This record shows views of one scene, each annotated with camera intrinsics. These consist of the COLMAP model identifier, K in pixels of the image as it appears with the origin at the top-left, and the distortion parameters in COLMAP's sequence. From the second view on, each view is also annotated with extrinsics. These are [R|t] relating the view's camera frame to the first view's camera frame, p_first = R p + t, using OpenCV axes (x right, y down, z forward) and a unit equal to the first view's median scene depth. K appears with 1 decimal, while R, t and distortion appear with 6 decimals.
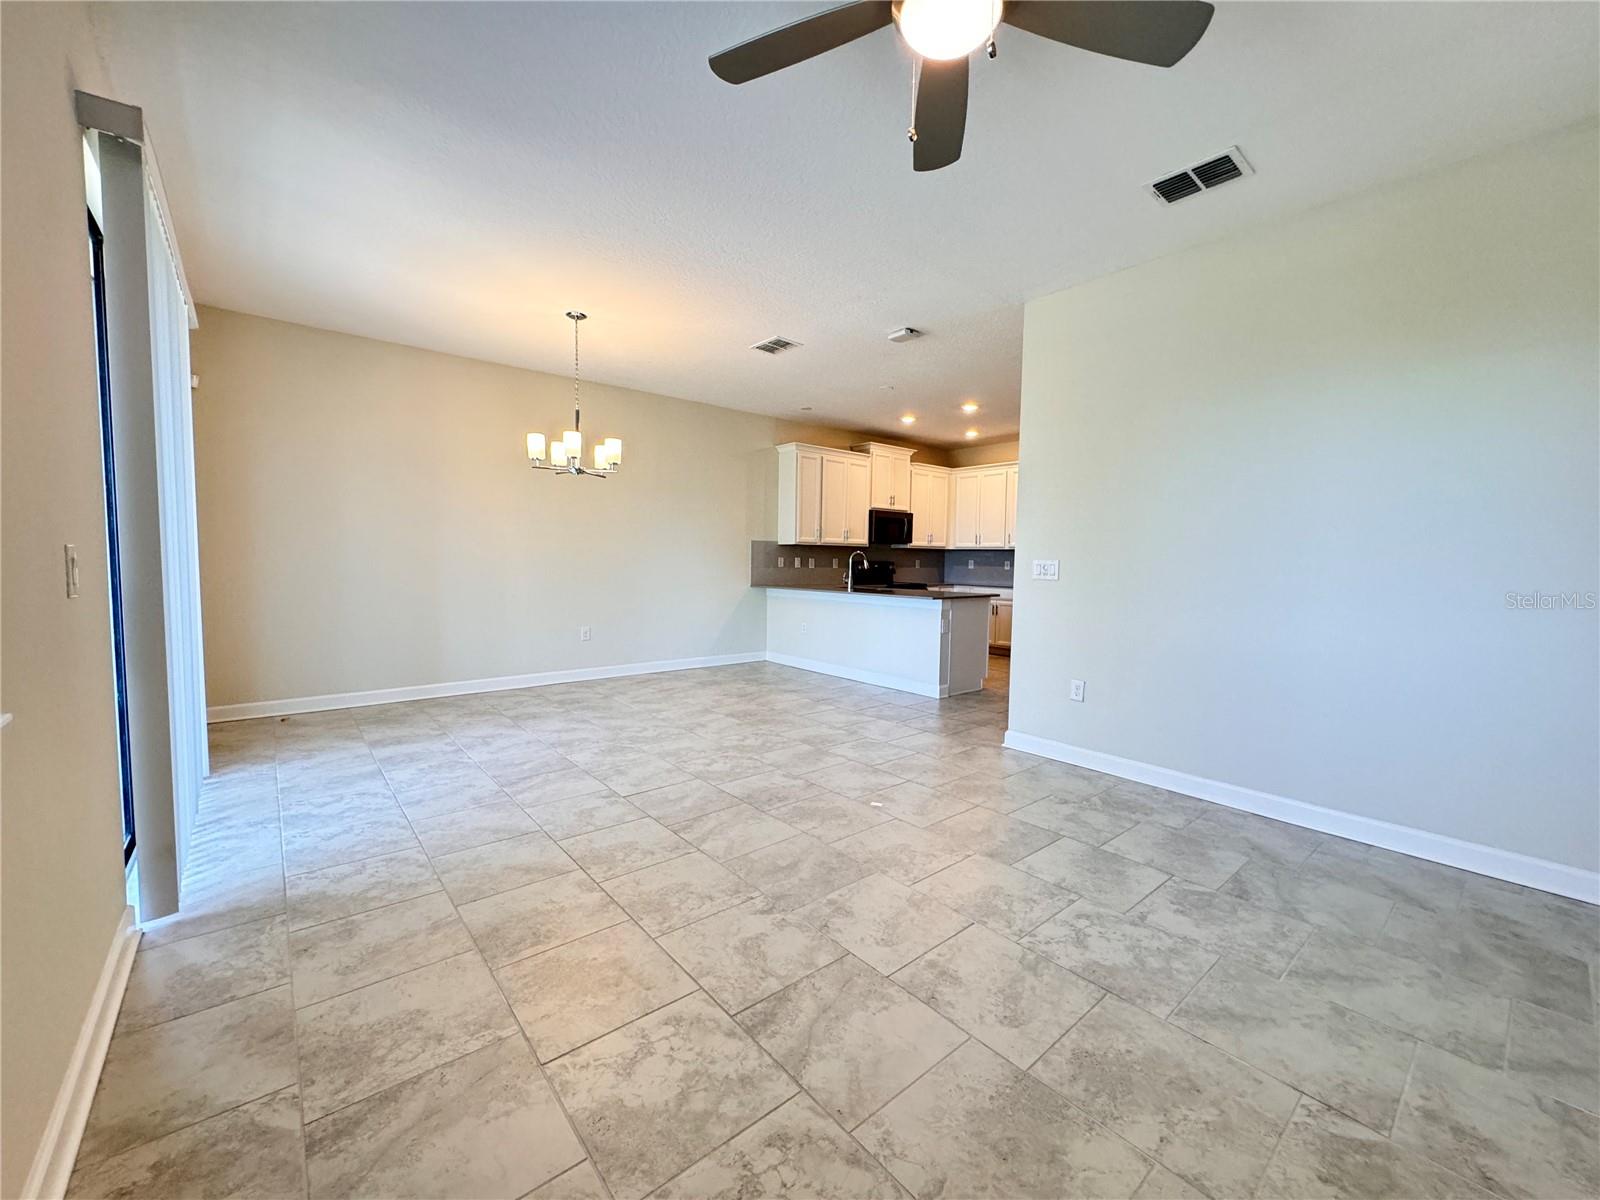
lens RADIAL K [[636.6, 0, 801.7], [0, 636.6, 599.8], [0, 0, 1]] dist [-0.003628, 0.001135]
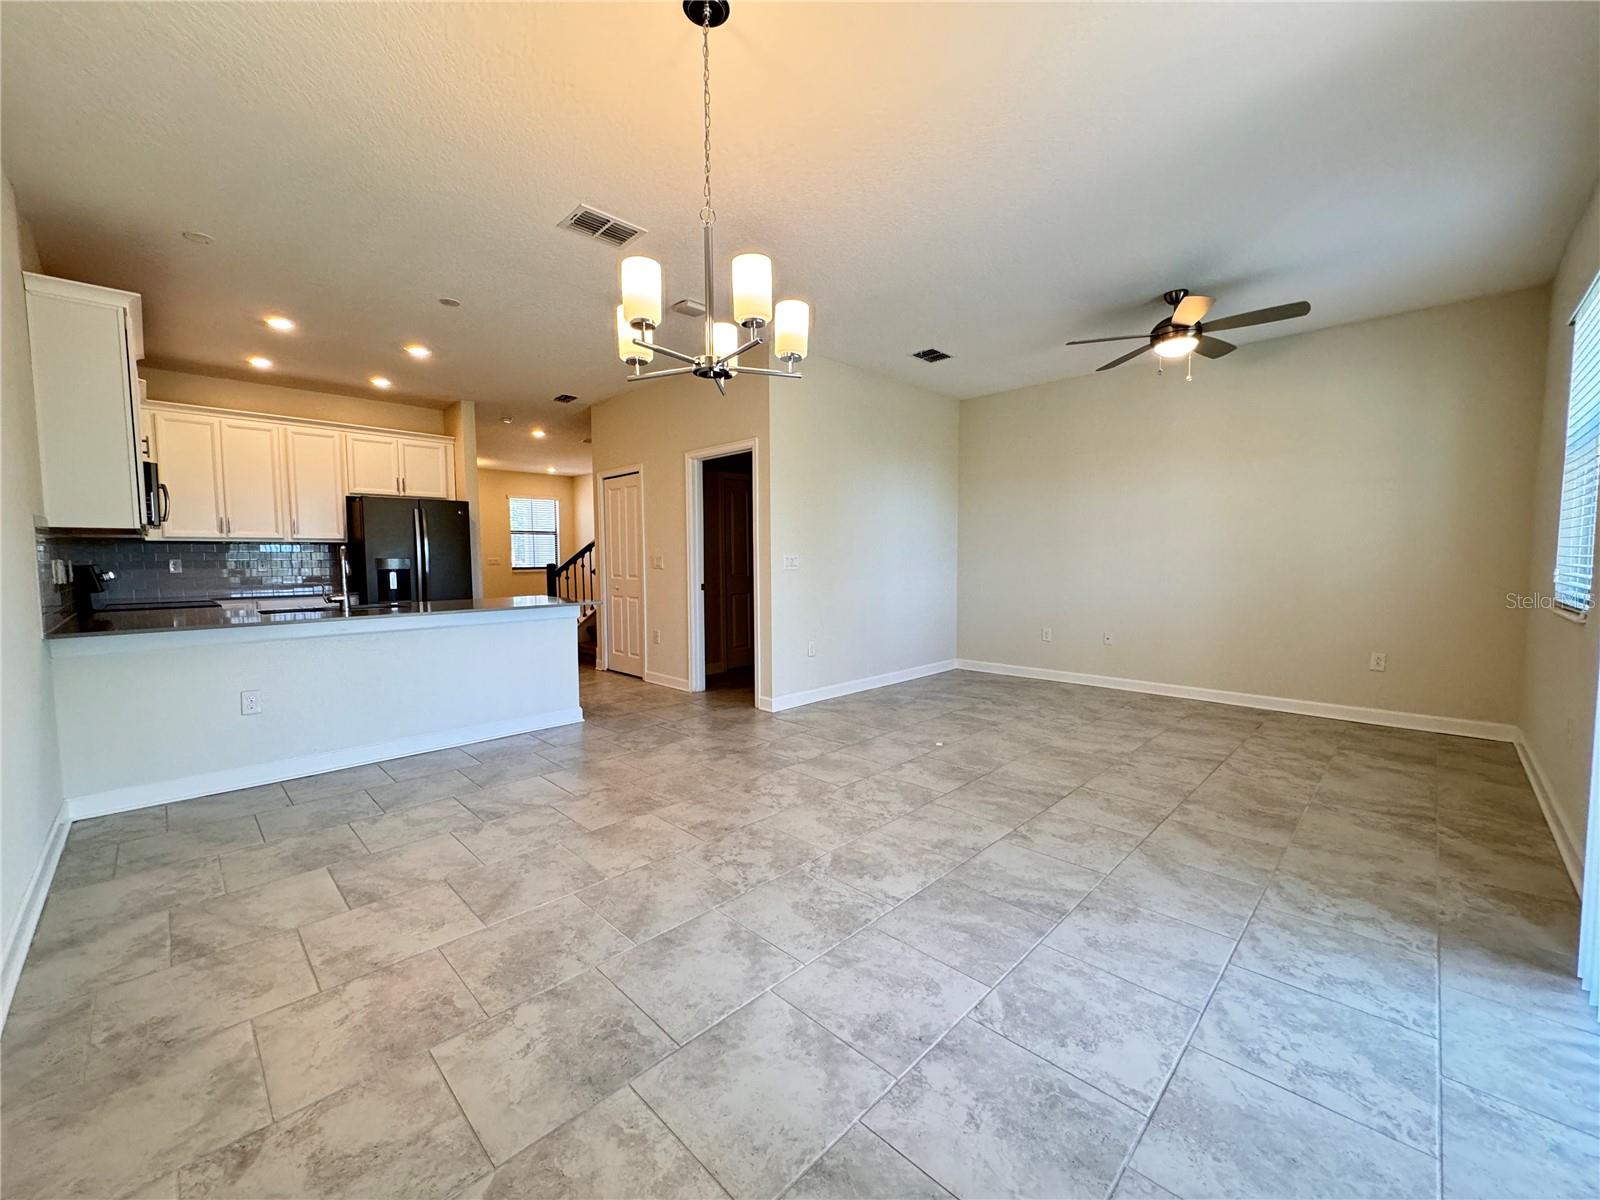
lens RADIAL K [[636.6, 0, 792.5], [0, 636.6, 604.4], [0, 0, 1]] dist [-0.003628, 0.001135]
pose [[-0.078397, -0.090600, 0.992797, -1.187516], [0.071278, 0.992804, 0.096229, -0.114792], [-0.994371, 0.078309, -0.071375, 1.446087]]
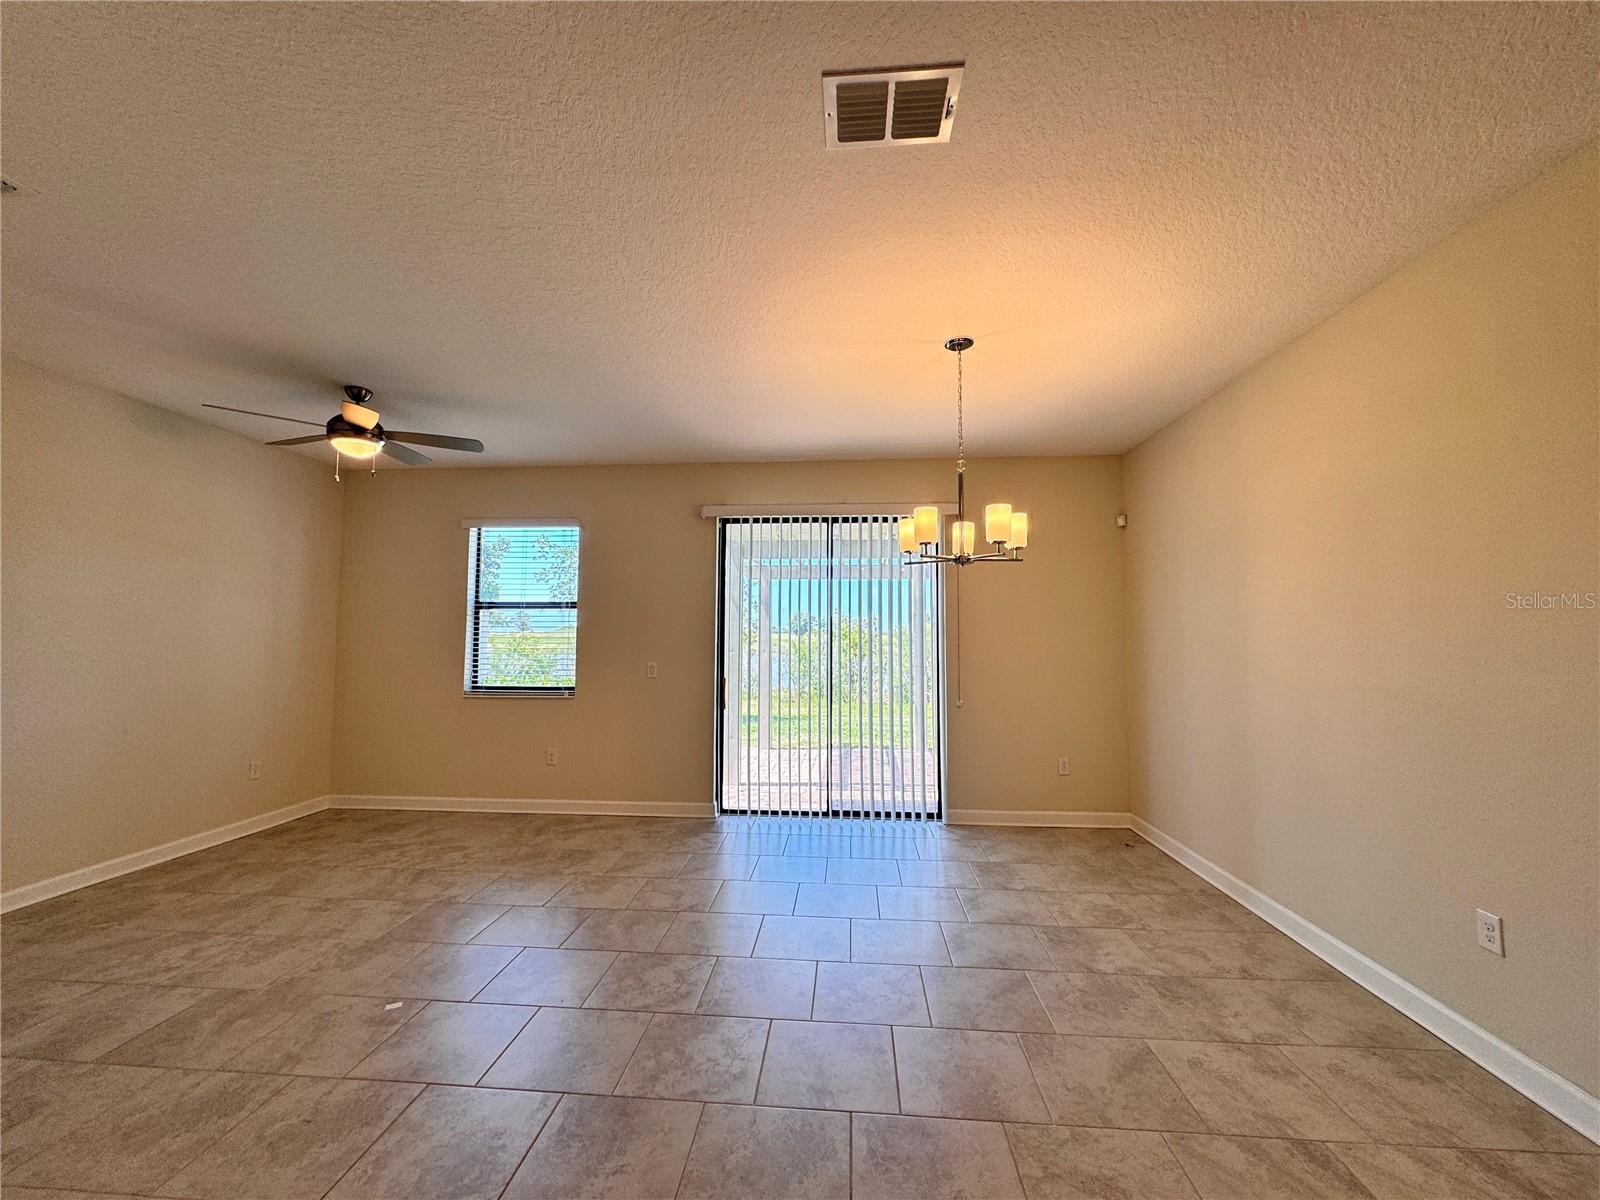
lens RADIAL K [[636.6, 0, 805.6], [0, 636.6, 590.0], [0, 0, 1]] dist [-0.003628, 0.001135]
pose [[-0.698974, -0.073020, -0.711409, 0.375356], [-0.063726, 0.997176, -0.039739, -0.196687], [0.712302, 0.017559, -0.701653, 1.999688]]
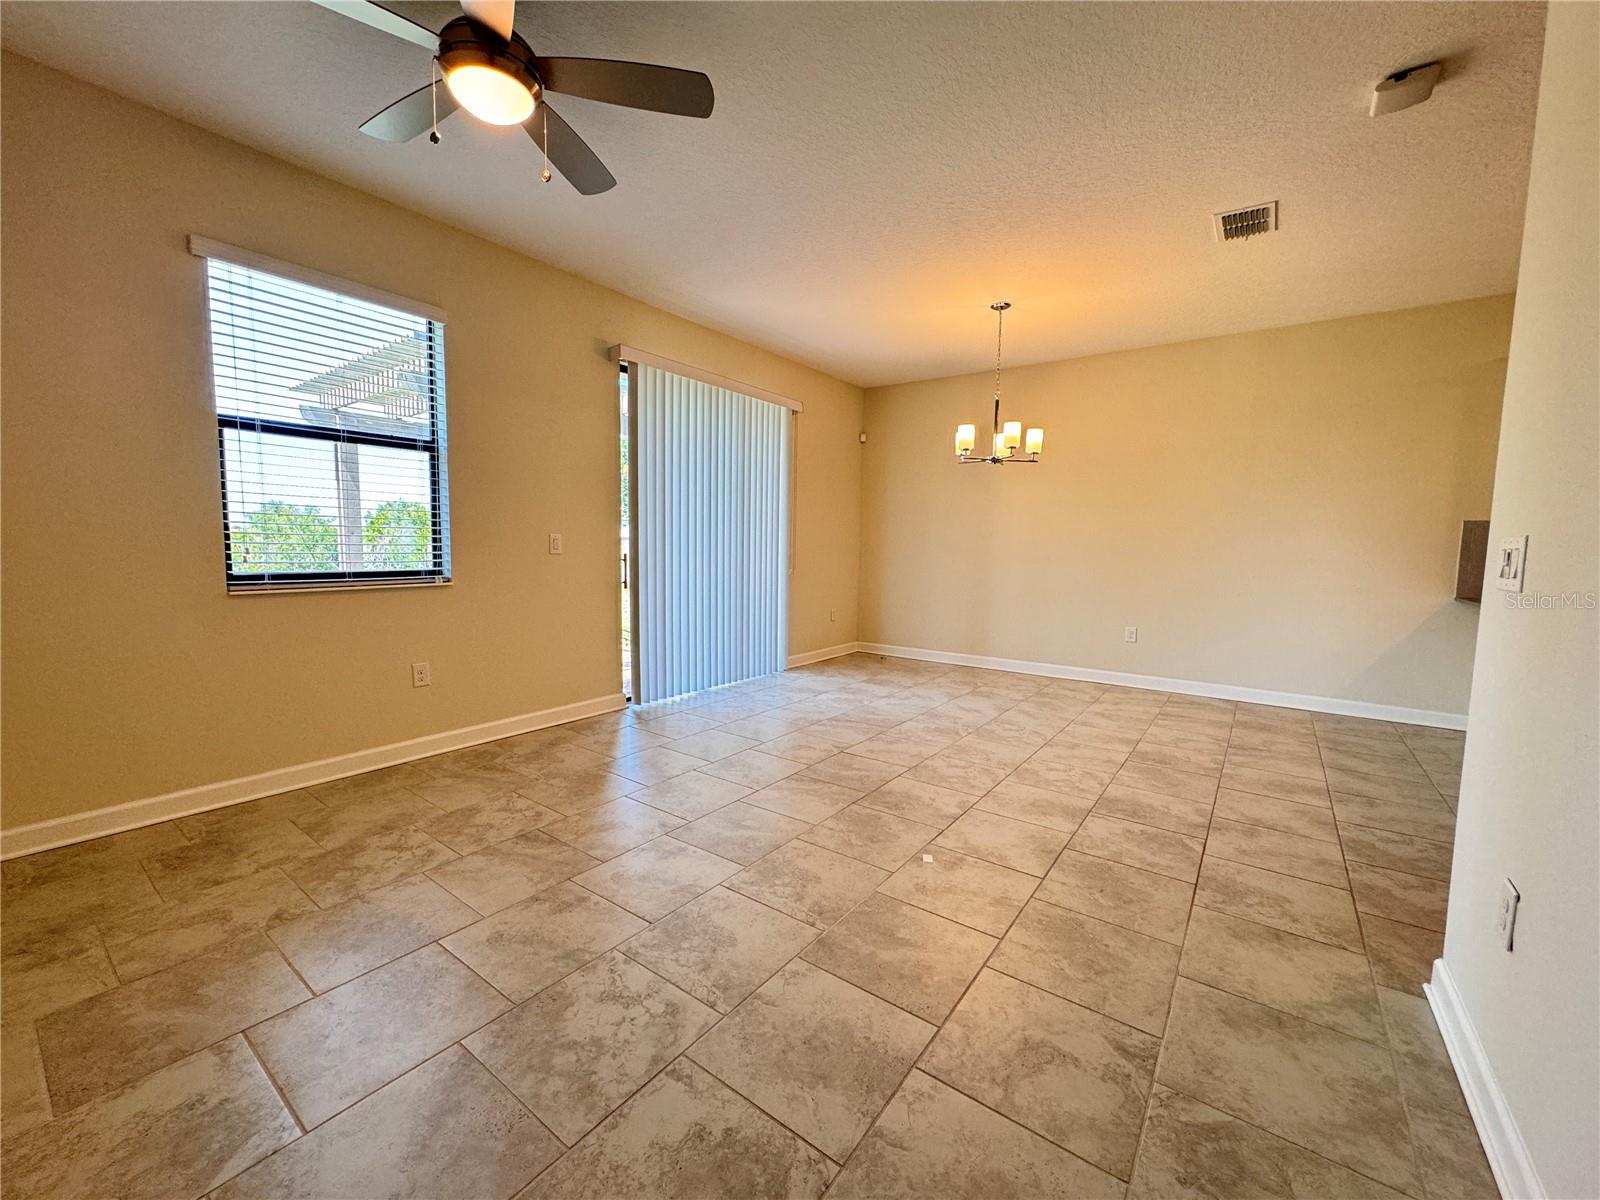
lens RADIAL K [[636.6, 0, 799.4], [0, 636.6, 602.2], [0, 0, 1]] dist [-0.003628, 0.001135]
pose [[0.233727, 0.076902, -0.969256, 0.845554], [-0.076417, 0.995237, 0.060536, -0.021245], [0.969295, 0.059918, 0.238490, 0.686050]]
